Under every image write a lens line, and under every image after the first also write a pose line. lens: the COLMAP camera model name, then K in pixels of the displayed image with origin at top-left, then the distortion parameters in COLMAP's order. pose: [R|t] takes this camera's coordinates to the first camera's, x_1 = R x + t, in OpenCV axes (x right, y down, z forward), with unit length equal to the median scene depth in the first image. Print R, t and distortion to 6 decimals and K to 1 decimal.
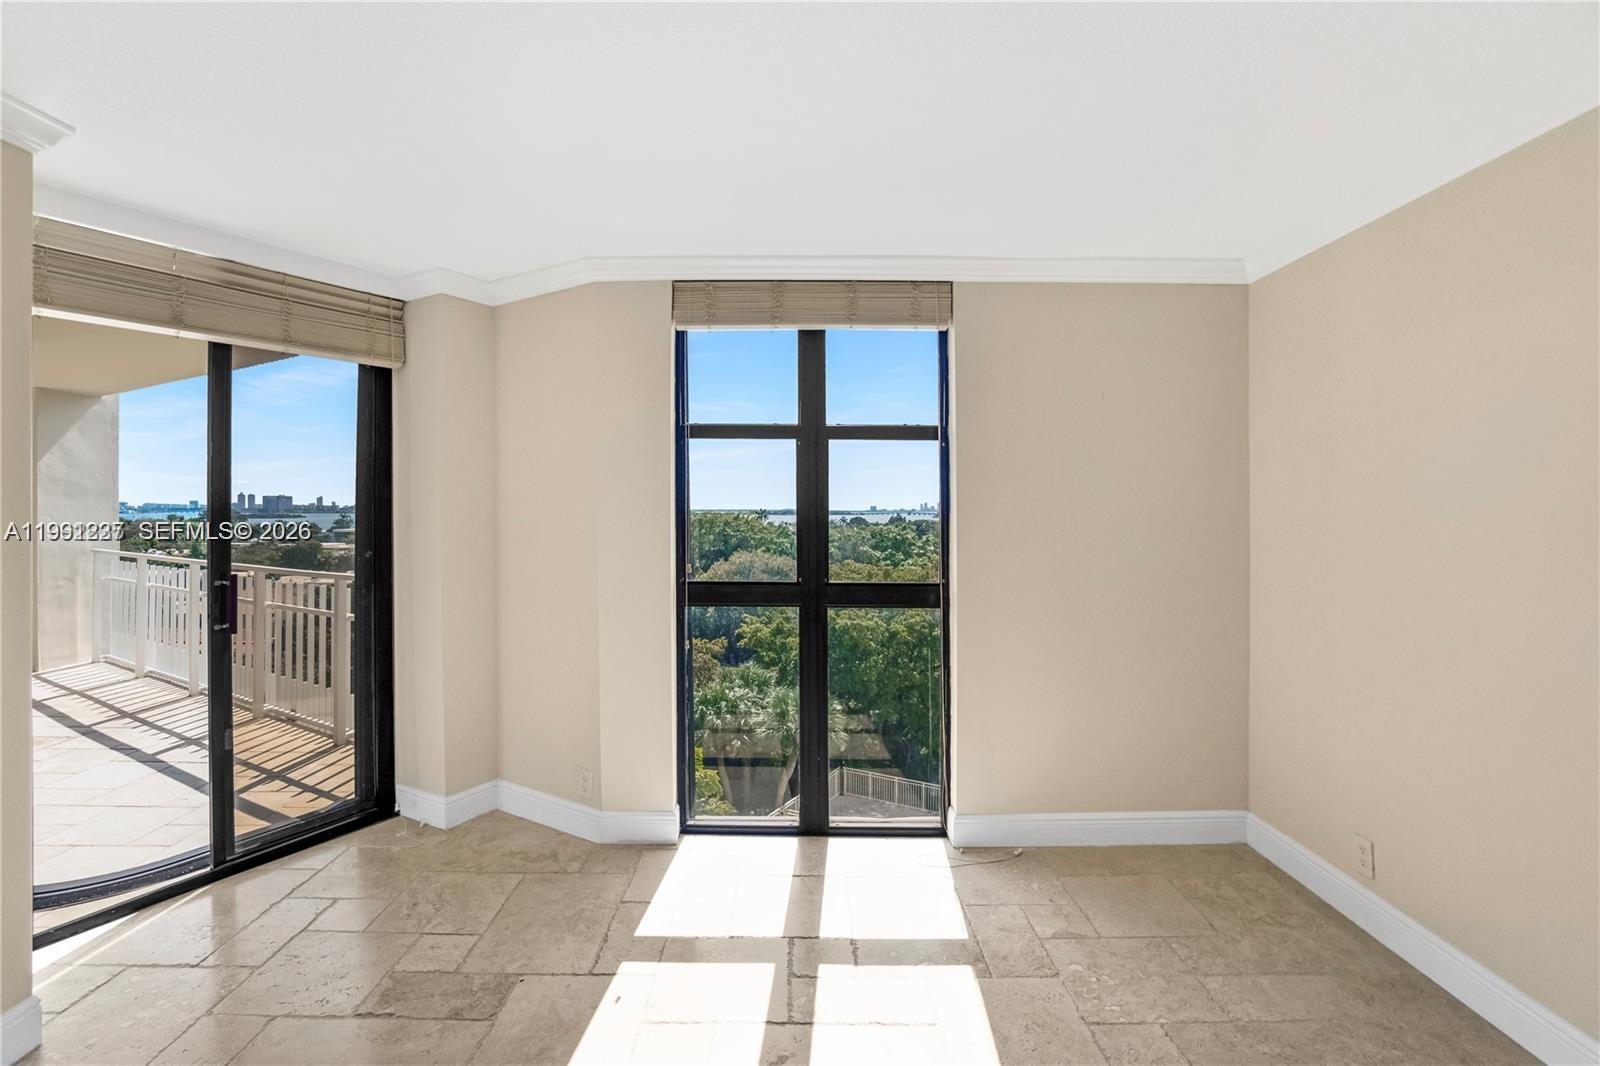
lens RADIAL K [[743.7, 0, 782.0], [0, 743.7, 513.8], [0, 0, 1]] dist [-0.051843, 0.023224]
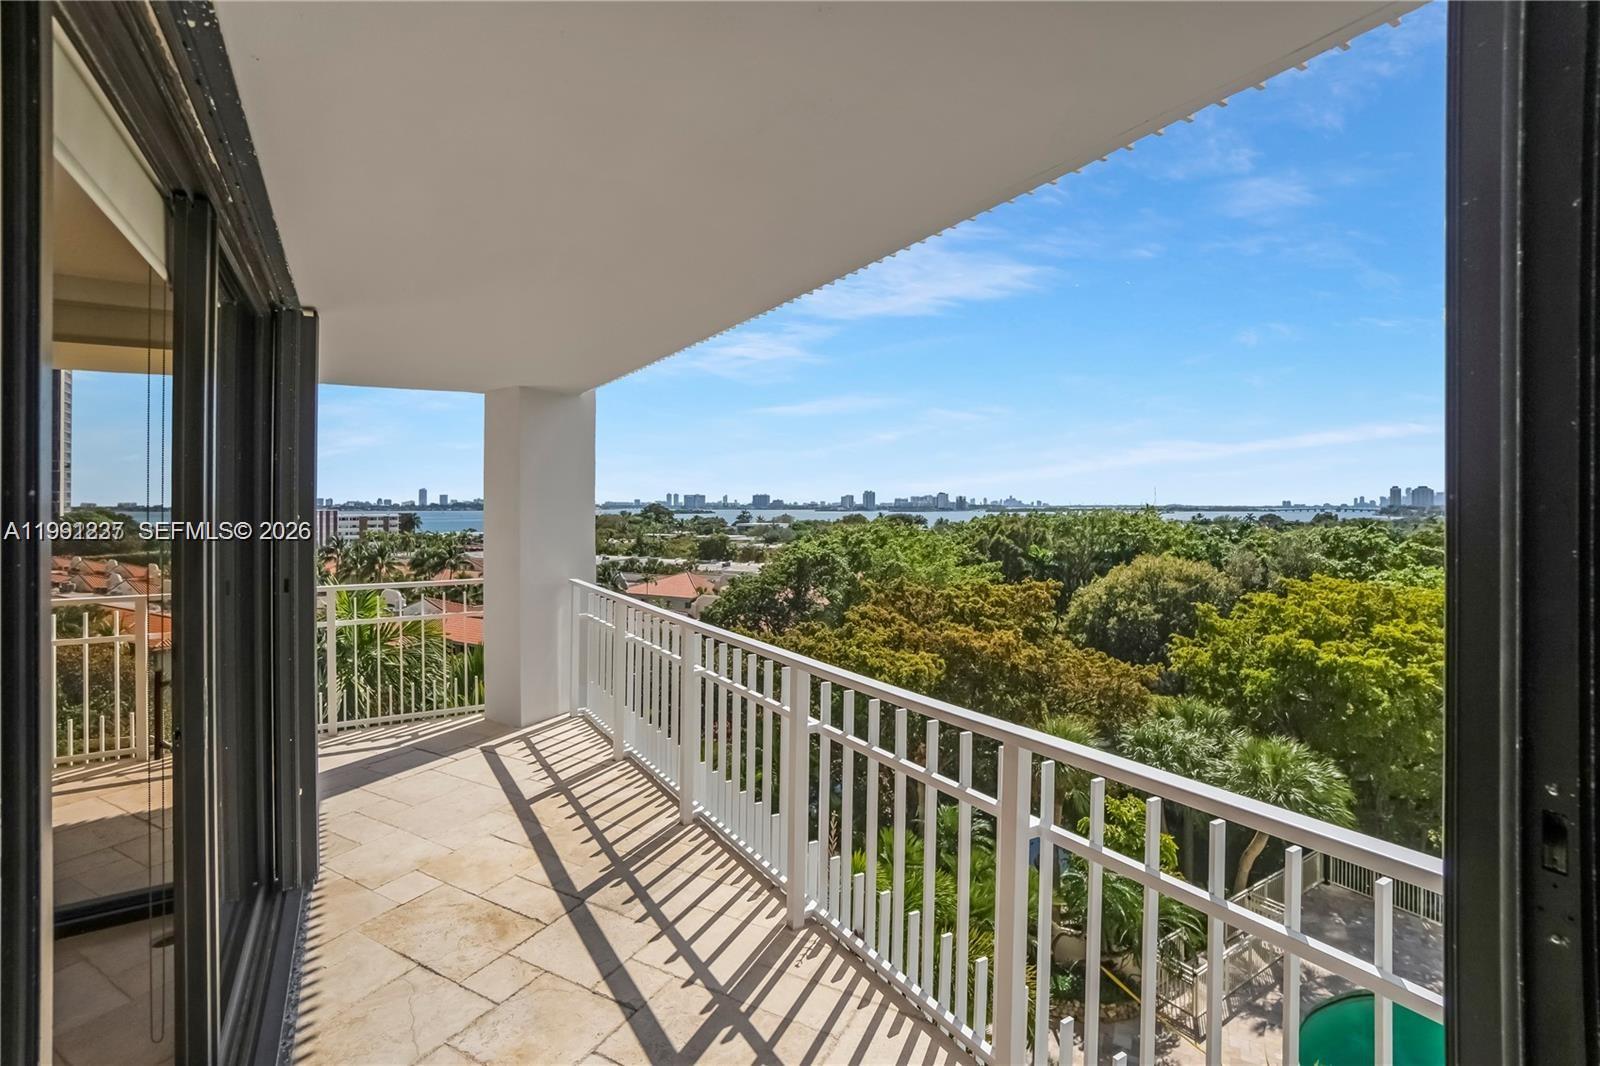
lens RADIAL K [[743.7, 0, 782.0], [0, 743.7, 513.8], [0, 0, 1]] dist [-0.051843, 0.023224]
pose [[0.883134, 0.003047, -0.469111, -0.707323], [-0.000661, 0.999986, 0.005249, -0.065502], [0.469121, -0.004326, 0.883123, 0.750430]]
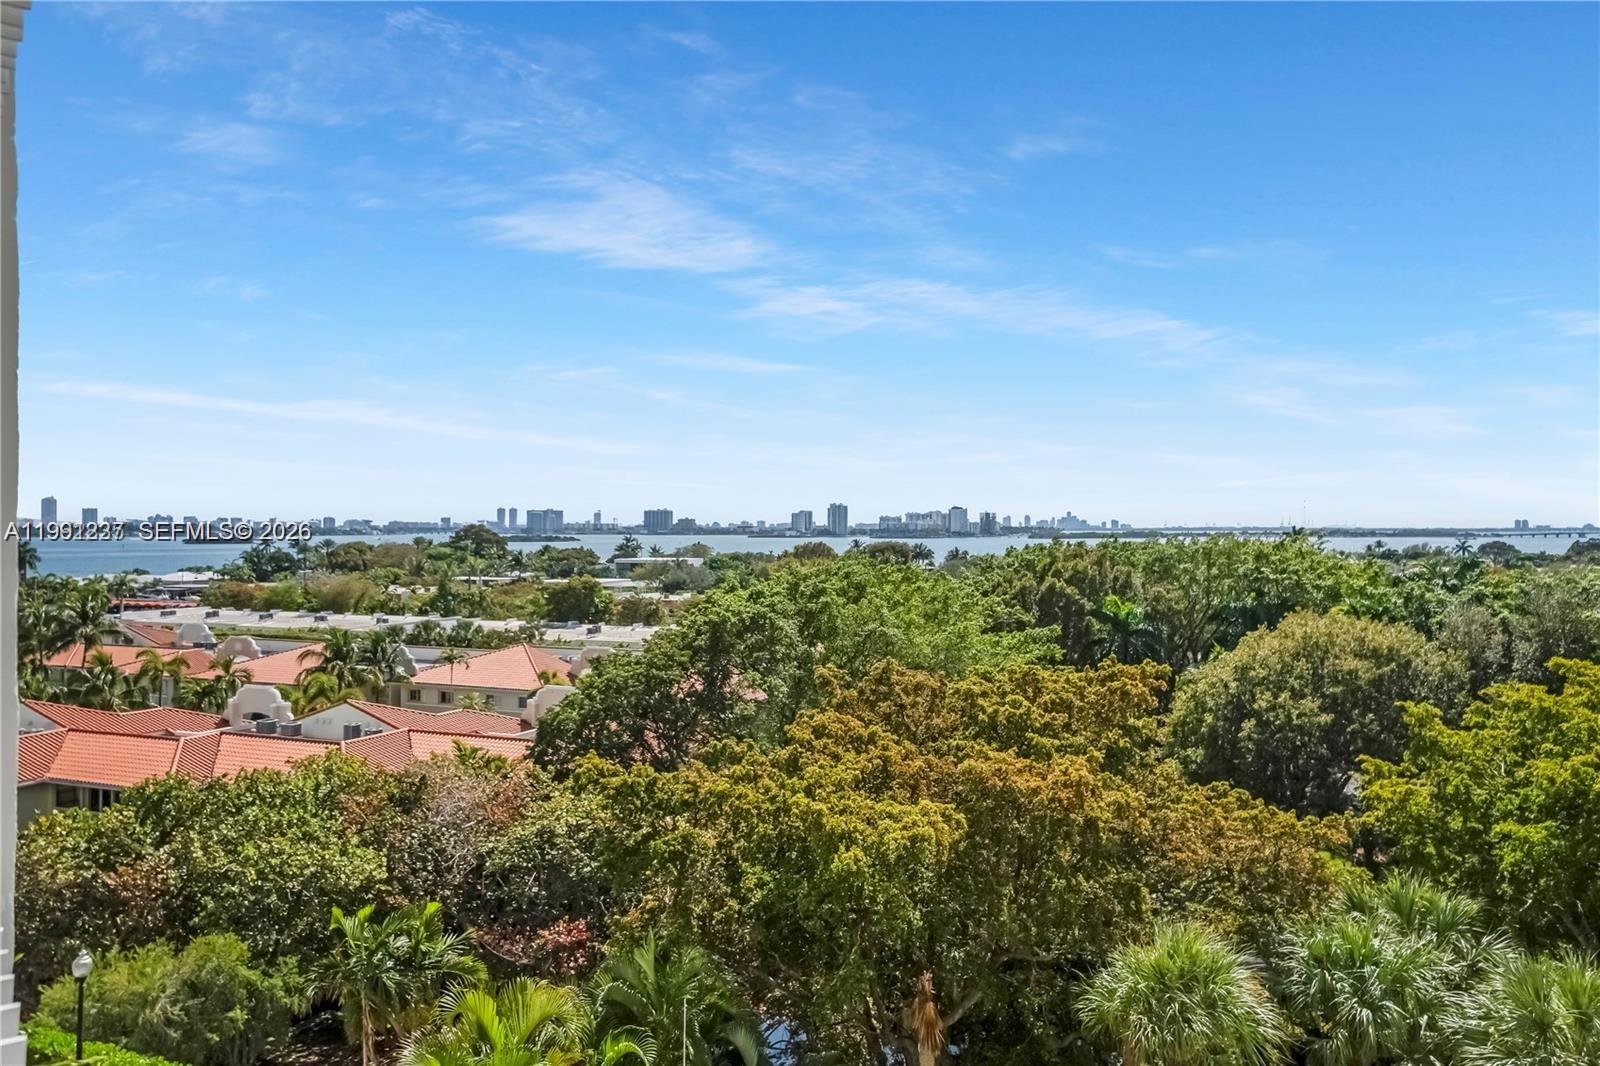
lens RADIAL K [[1239.4, 0, 789.1], [0, 1239.4, 532.0], [0, 0, 1]] dist [0.053071, 0.004444]
pose [[0.916869, -0.001290, -0.399185, -0.895312], [0.000188, 0.999996, -0.002800, -0.095487], [0.399187, 0.002492, 0.916866, 1.380484]]
